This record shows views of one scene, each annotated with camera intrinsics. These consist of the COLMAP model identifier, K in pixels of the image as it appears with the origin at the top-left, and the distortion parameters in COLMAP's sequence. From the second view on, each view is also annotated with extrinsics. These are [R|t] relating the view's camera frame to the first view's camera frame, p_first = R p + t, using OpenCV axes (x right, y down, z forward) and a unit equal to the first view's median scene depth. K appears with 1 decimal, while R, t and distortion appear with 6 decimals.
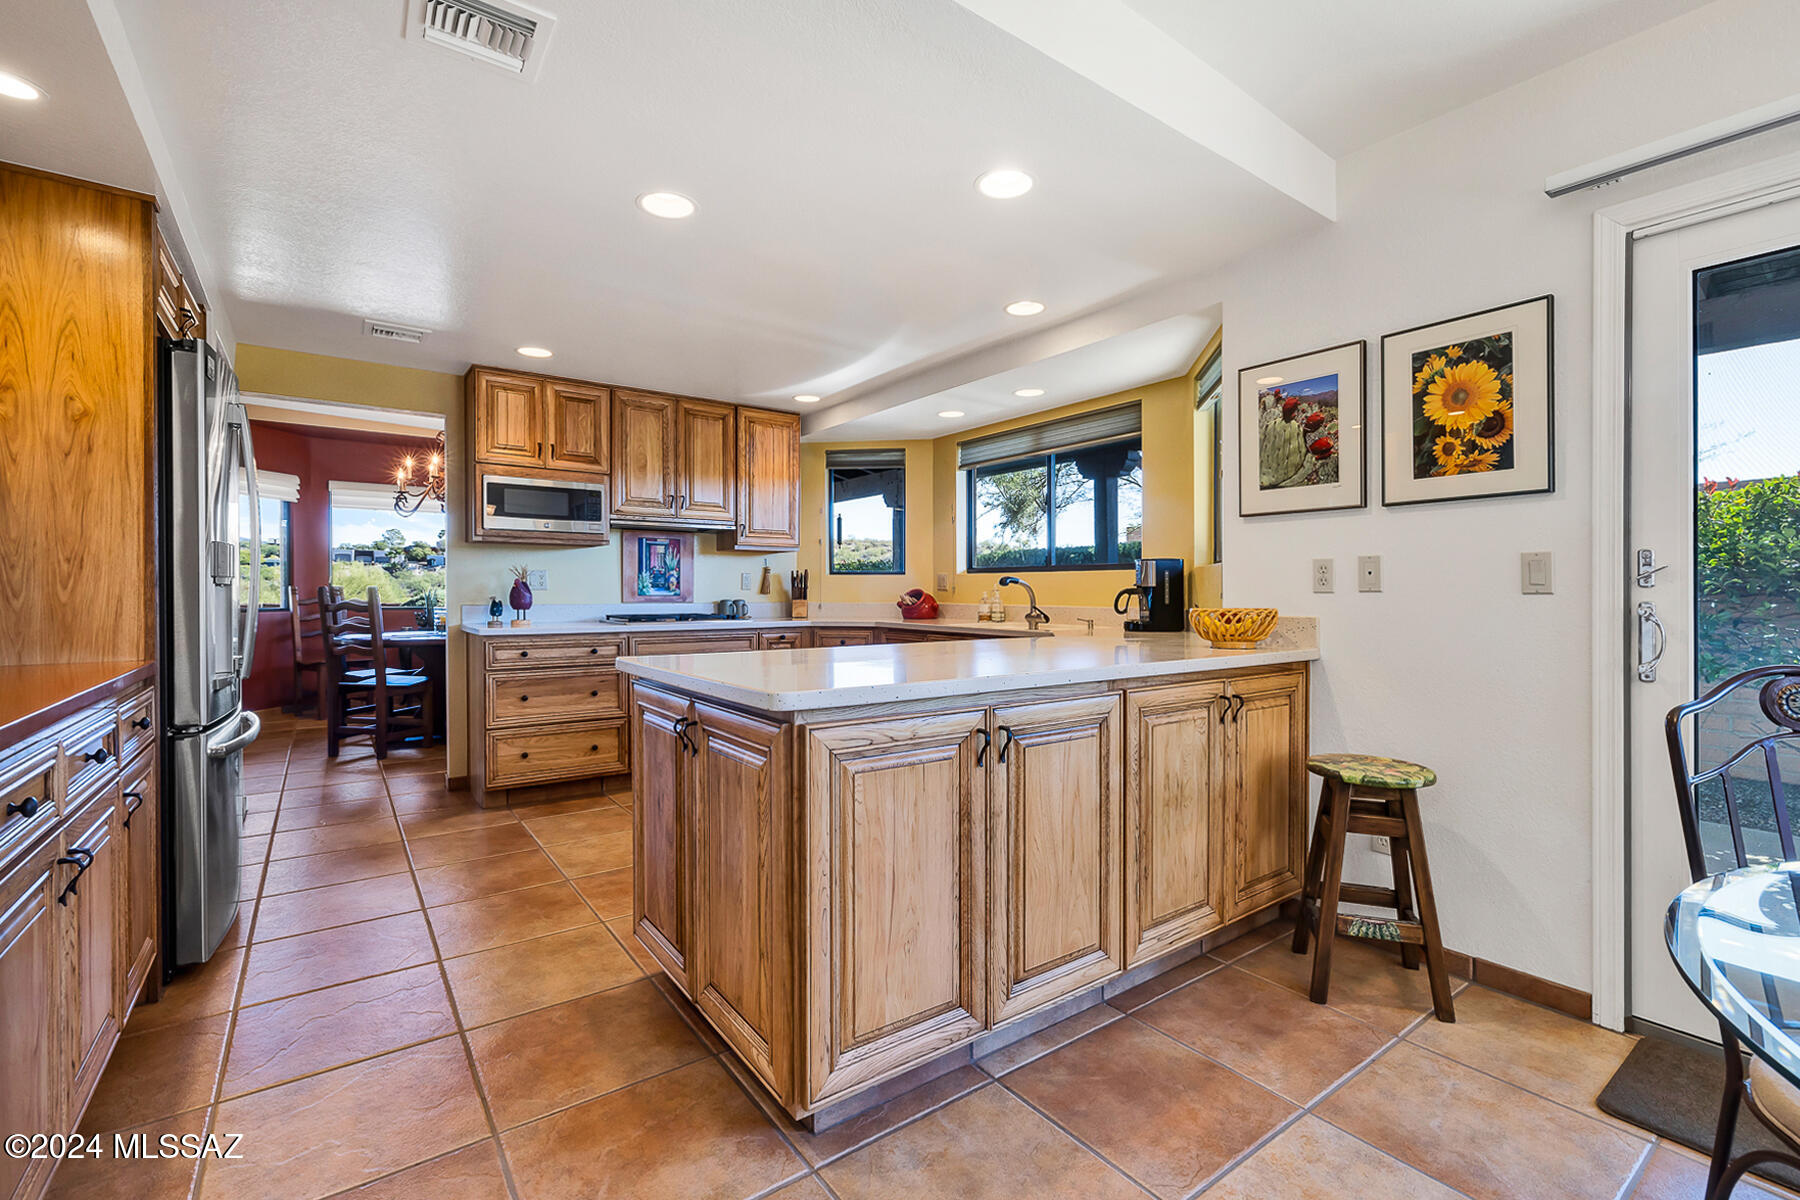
lens RADIAL K [[789.5, 0, 908.9], [0, 789.5, 589.3], [0, 0, 1]] dist [-0.003850, 0.000228]
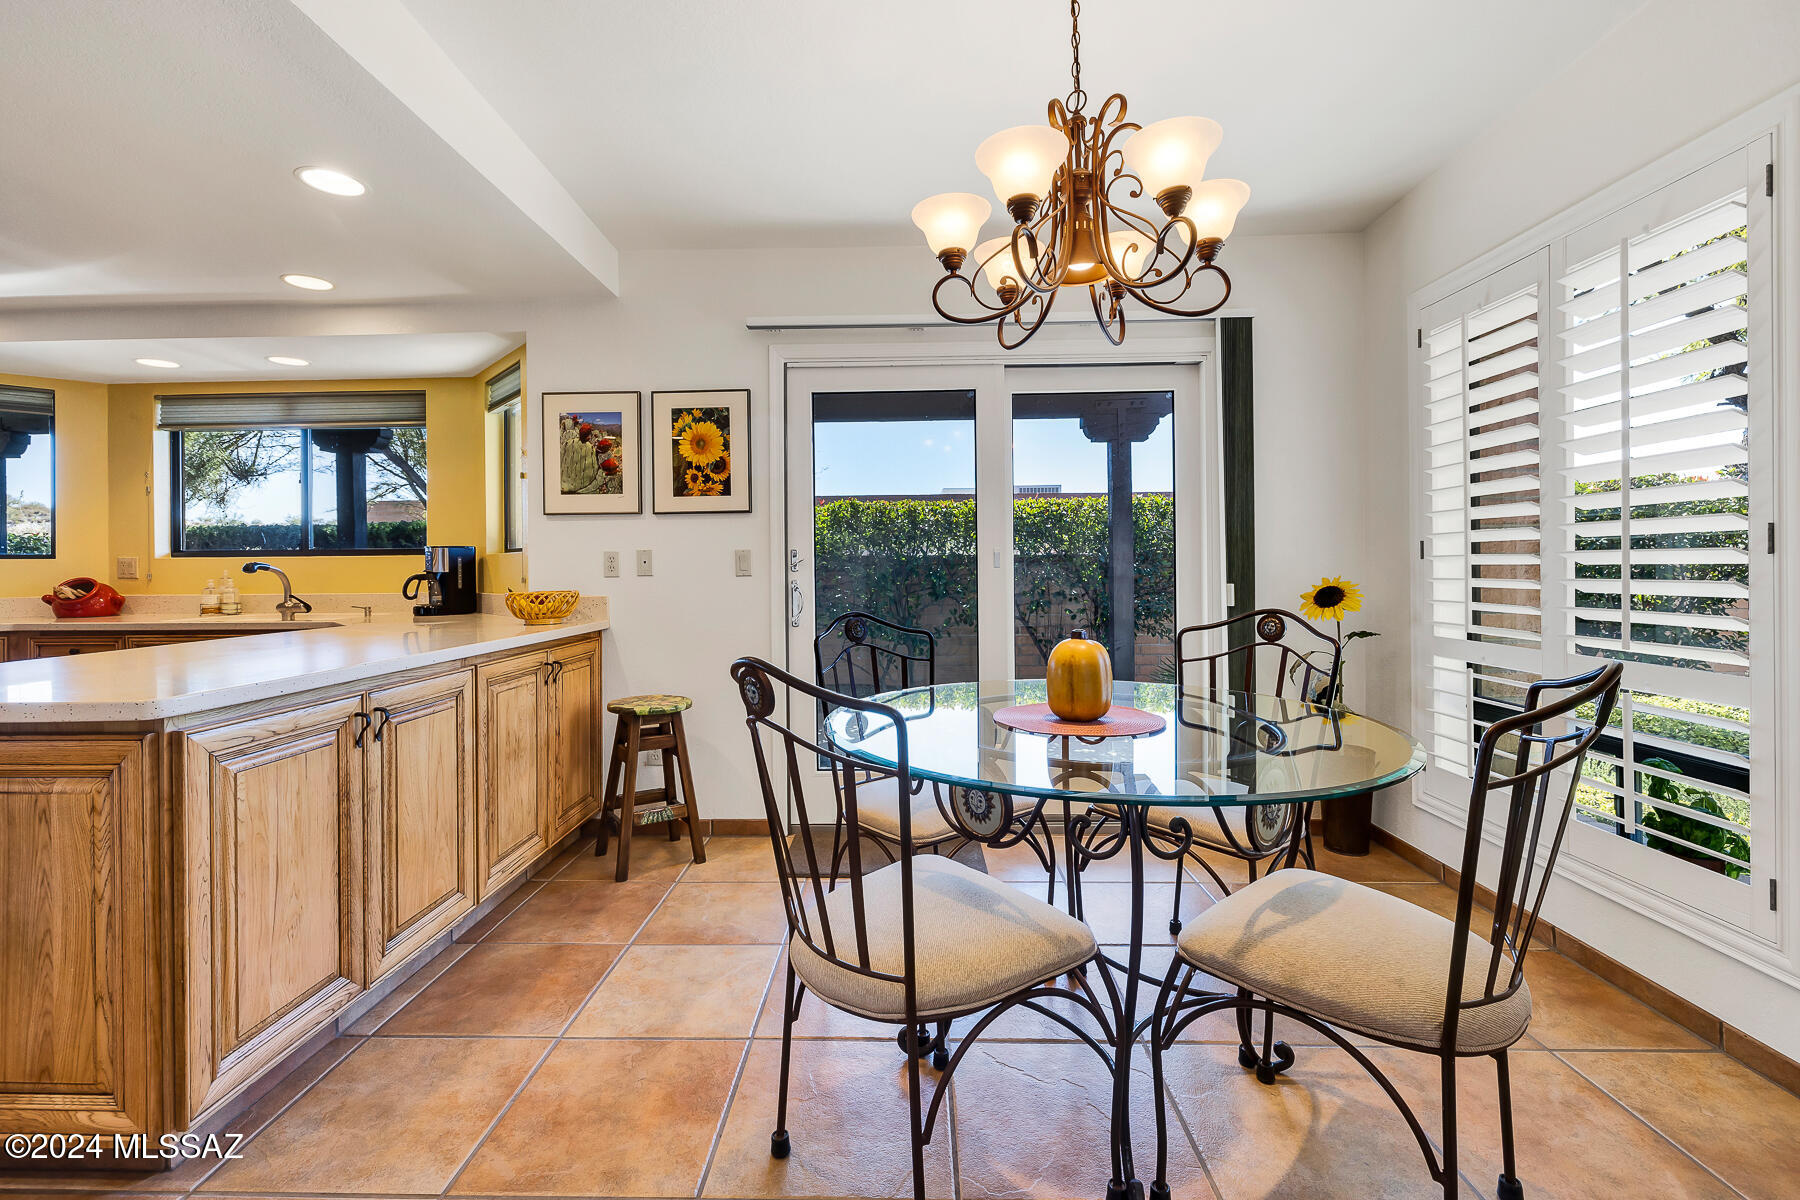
lens RADIAL K [[789.5, 0, 892.2], [0, 789.5, 558.0], [0, 0, 1]] dist [-0.003850, 0.000228]
pose [[0.618213, -0.002476, 0.786007, -0.247147], [0.010267, 0.999935, -0.004925, -0.018563], [-0.785944, 0.011115, 0.618198, -0.200742]]
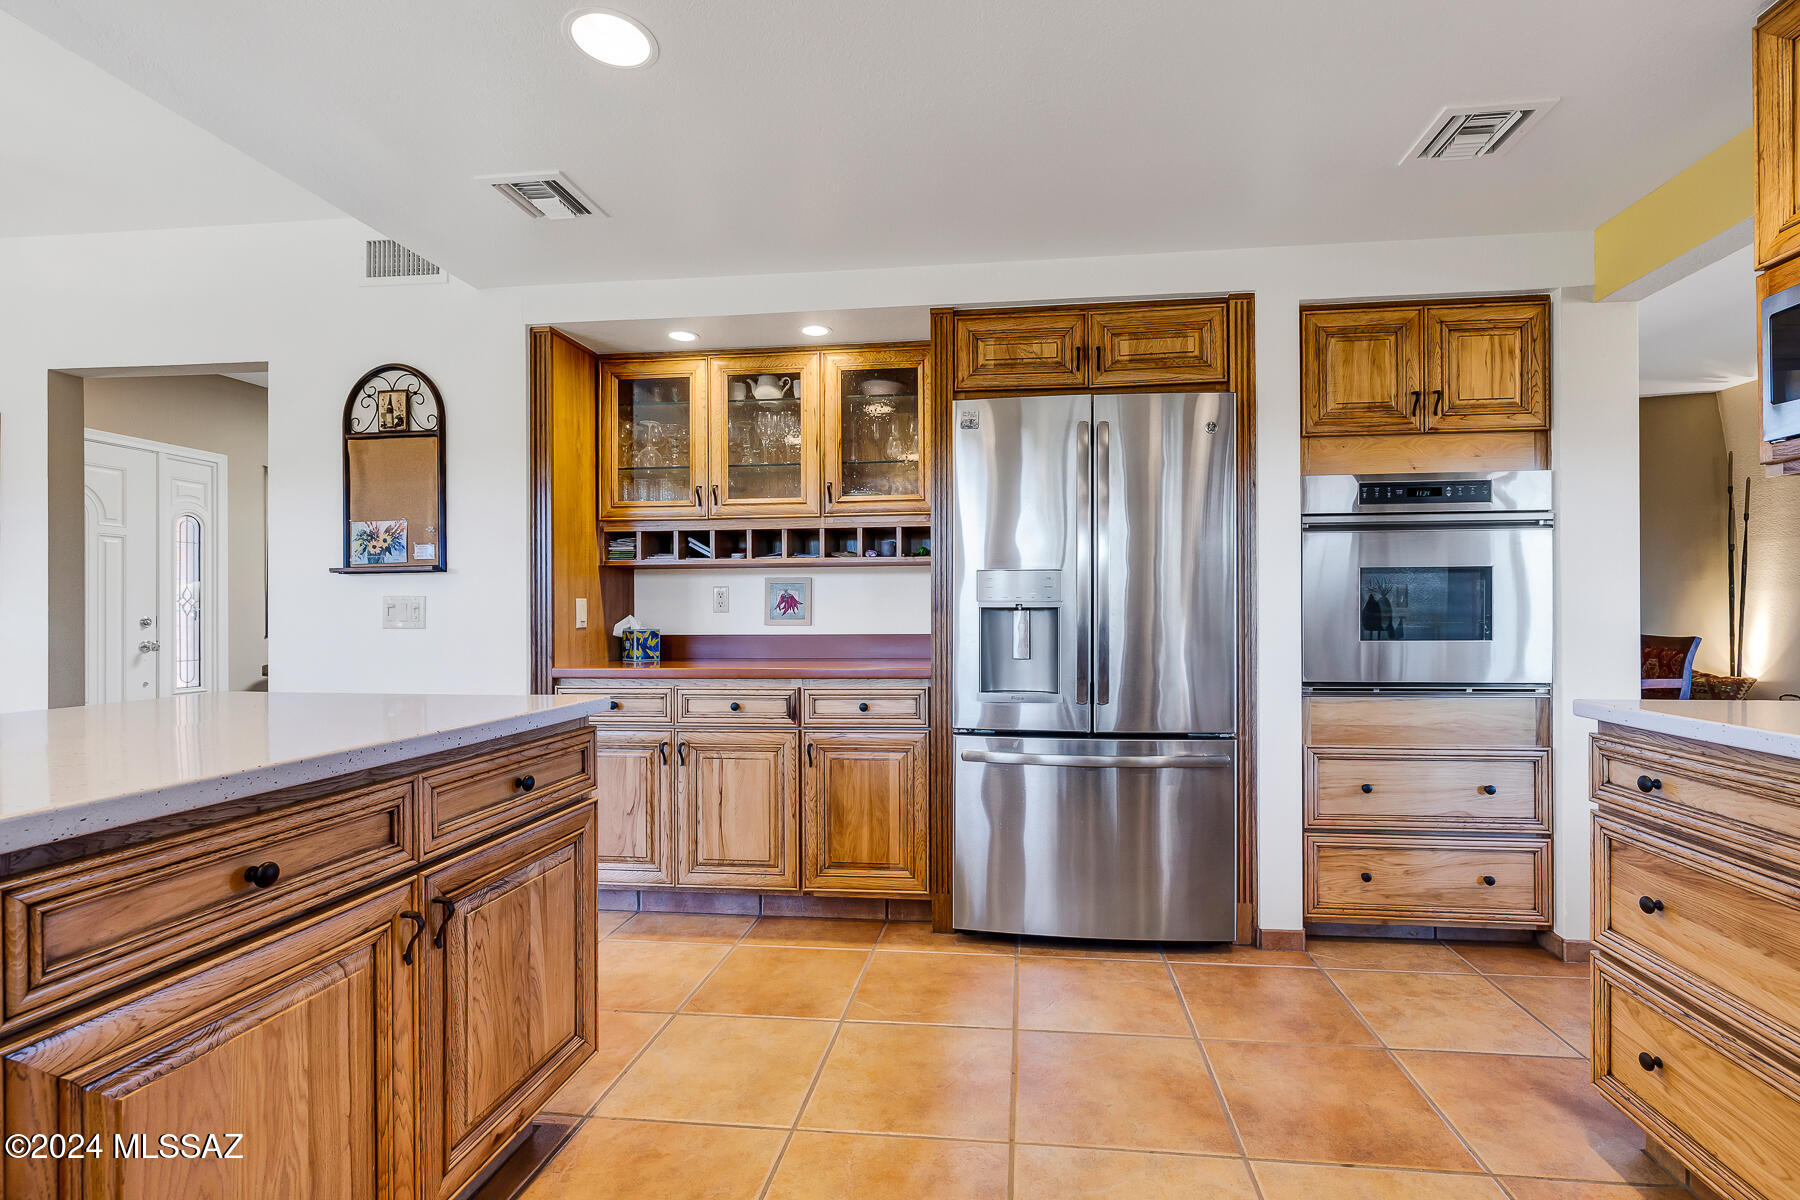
lens RADIAL K [[828.2, 0, 947.9], [0, 828.2, 607.5], [0, 0, 1]] dist [-0.000352, -0.001244]
pose [[-0.671467, -0.003813, -0.741024, 0.035379], [0.003076, 0.999964, -0.007932, 0.001039], [0.741028, -0.007606, -0.671431, 1.812335]]
